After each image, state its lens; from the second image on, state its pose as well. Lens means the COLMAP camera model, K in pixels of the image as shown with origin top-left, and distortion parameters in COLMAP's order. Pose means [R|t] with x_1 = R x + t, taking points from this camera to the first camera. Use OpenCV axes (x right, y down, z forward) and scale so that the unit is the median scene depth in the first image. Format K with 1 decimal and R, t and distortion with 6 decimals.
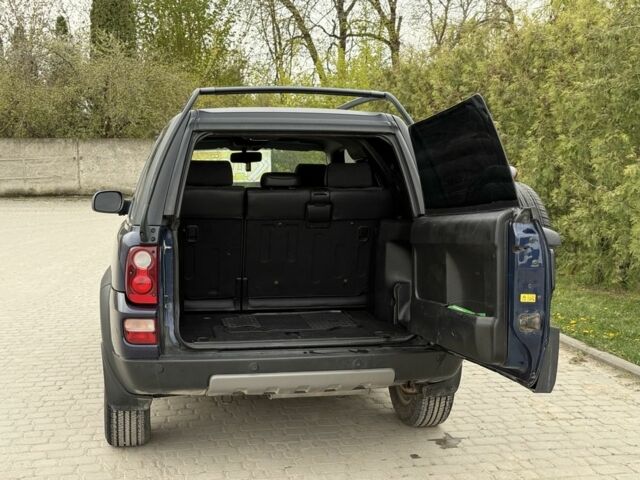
lens RADIAL K [[887.8, 0, 320.0], [0, 887.8, 240.0], [0, 0, 1]] dist [0.131465, -0.118273]
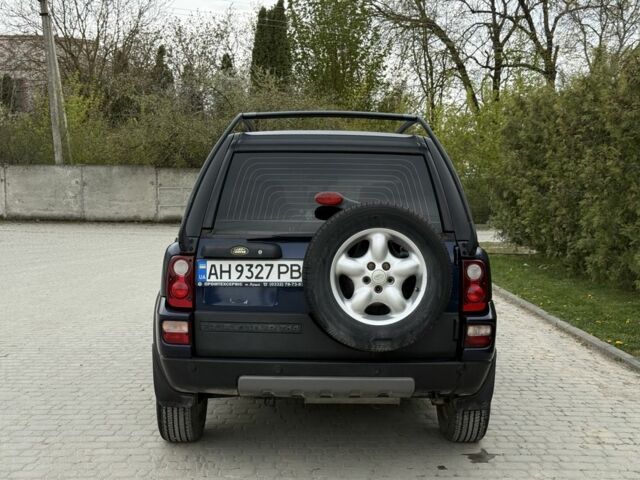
lens RADIAL K [[882.0, 0, 328.1], [0, 882.0, 241.4], [0, 0, 1]] dist [0.232152, -0.574040]
pose [[0.985630, 0.020220, -0.167702, 0.136518], [-0.025821, 0.999177, -0.031284, 0.016248], [0.166931, 0.035165, 0.985341, -0.043683]]
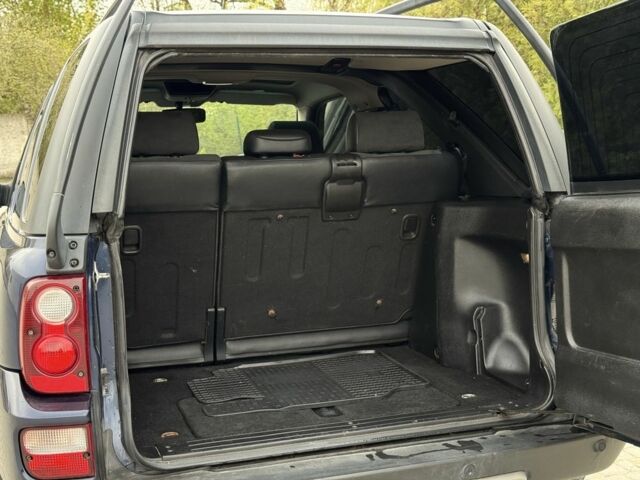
lens RADIAL K [[887.8, 0, 320.0], [0, 887.8, 240.0], [0, 0, 1]] dist [0.131465, -0.118273]
pose [[0.990605, -0.042795, 0.129889, -0.096484], [0.039041, 0.998747, 0.031311, -0.019891], [-0.131066, -0.025946, 0.991034, 0.405782]]
